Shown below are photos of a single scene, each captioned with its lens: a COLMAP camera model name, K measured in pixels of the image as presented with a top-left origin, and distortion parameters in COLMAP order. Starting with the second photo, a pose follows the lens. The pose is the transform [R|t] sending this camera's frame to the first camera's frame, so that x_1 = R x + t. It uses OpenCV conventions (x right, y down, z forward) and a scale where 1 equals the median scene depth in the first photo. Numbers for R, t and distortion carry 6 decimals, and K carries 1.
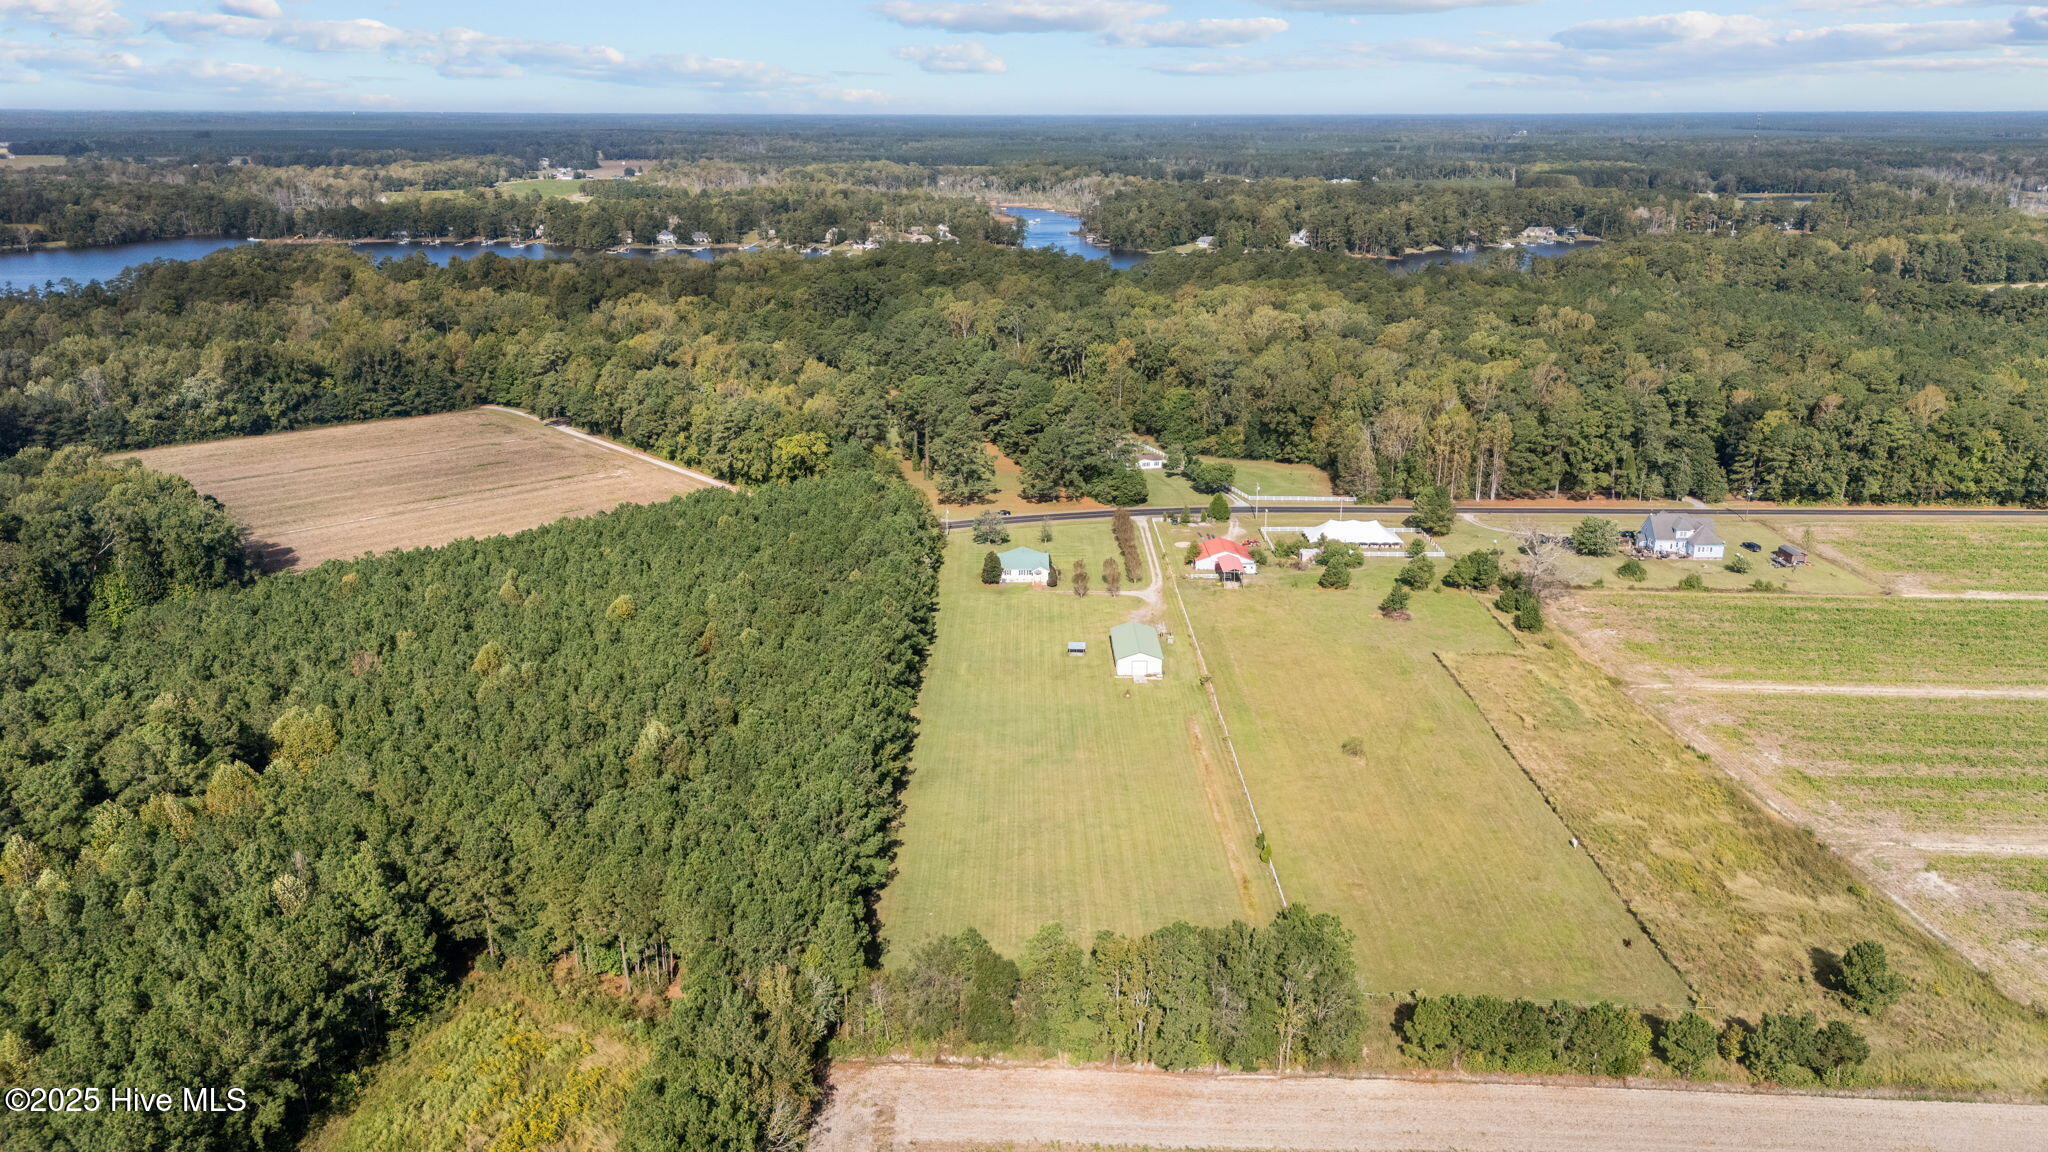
lens RADIAL K [[1458.7, 0, 1024.0], [0, 1458.7, 576.0], [0, 0, 1]] dist [0.071889, -0.066247]
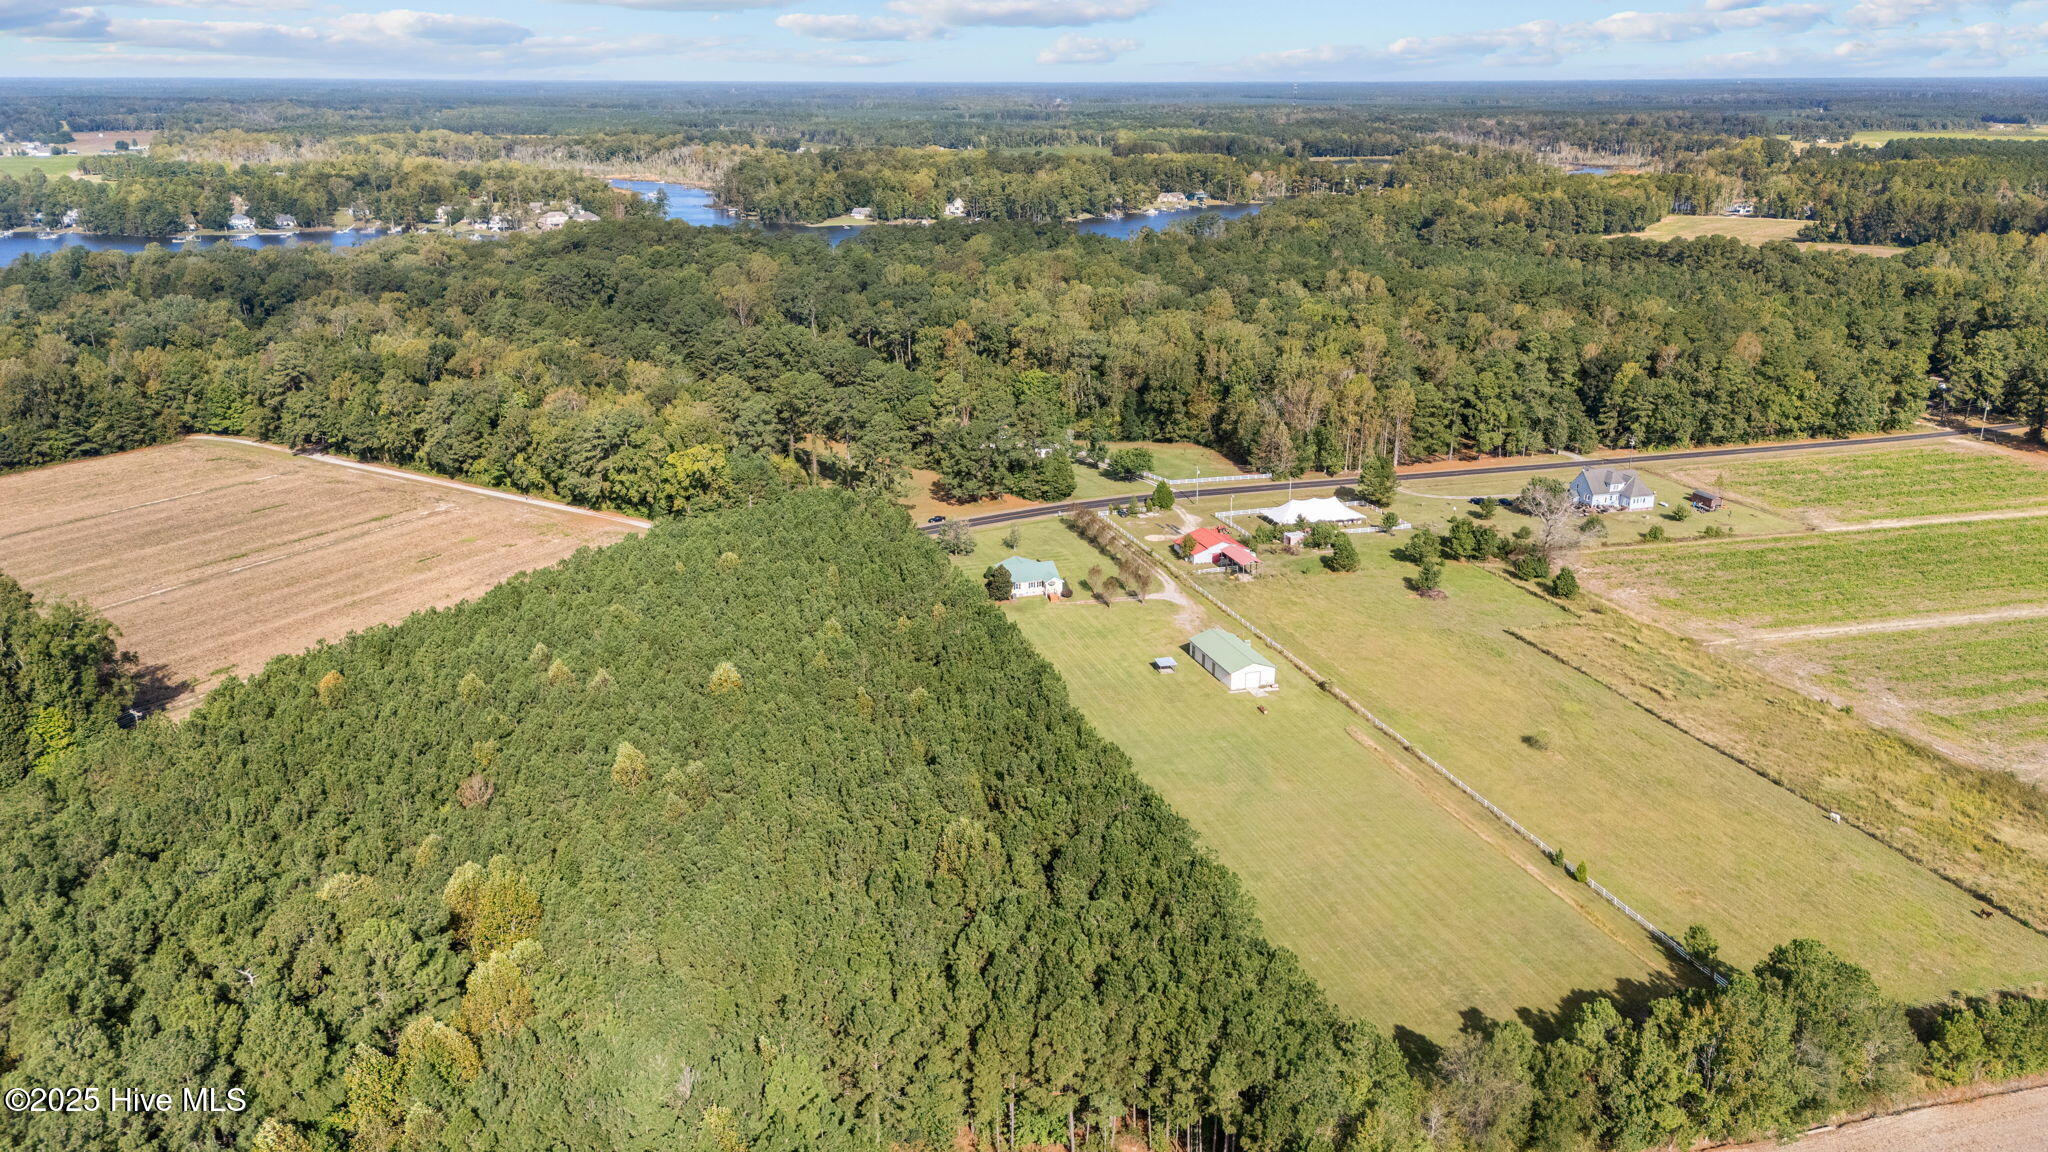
lens RADIAL K [[1487.1, 0, 1032.4], [0, 1487.1, 575.7], [0, 0, 1]] dist [0.070858, -0.069133]
pose [[0.958367, -0.091128, 0.270608, -0.186079], [0.087212, 0.995838, 0.026486, -0.024258], [-0.271895, -0.001783, 0.962325, 0.081157]]
